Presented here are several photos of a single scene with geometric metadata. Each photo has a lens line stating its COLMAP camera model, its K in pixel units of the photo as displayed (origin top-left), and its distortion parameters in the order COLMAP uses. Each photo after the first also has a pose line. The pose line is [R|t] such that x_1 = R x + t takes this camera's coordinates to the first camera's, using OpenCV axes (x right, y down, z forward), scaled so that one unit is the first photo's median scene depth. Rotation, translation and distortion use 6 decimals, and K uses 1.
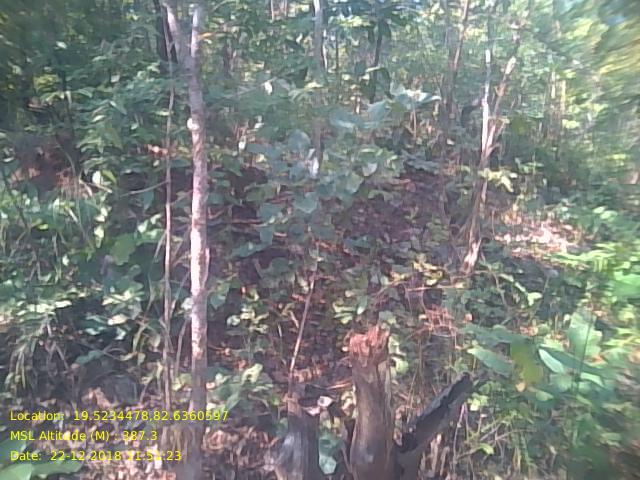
lens RADIAL K [[538.9, 0, 320.0], [0, 538.9, 240.0], [0, 0, 1]] dist [0.088556, -0.217060]
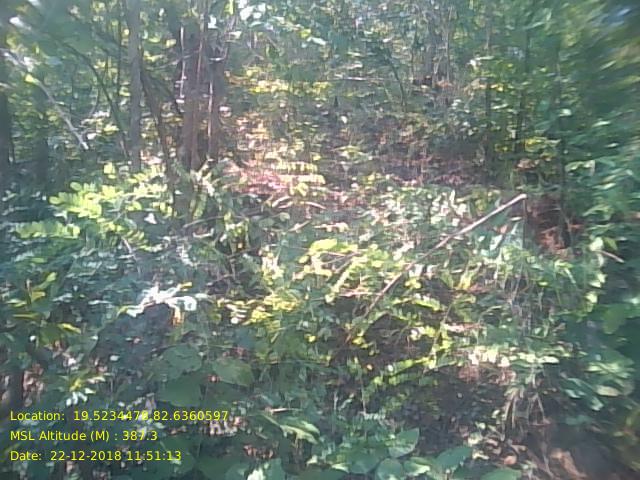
lens RADIAL K [[538.9, 0, 320.0], [0, 538.9, 240.0], [0, 0, 1]] dist [0.088556, -0.217060]
pose [[0.710032, 0.117292, -0.694332, -0.077807], [-0.184593, 0.982551, -0.022787, -0.002857], [0.679544, 0.144348, 0.719294, -0.080141]]
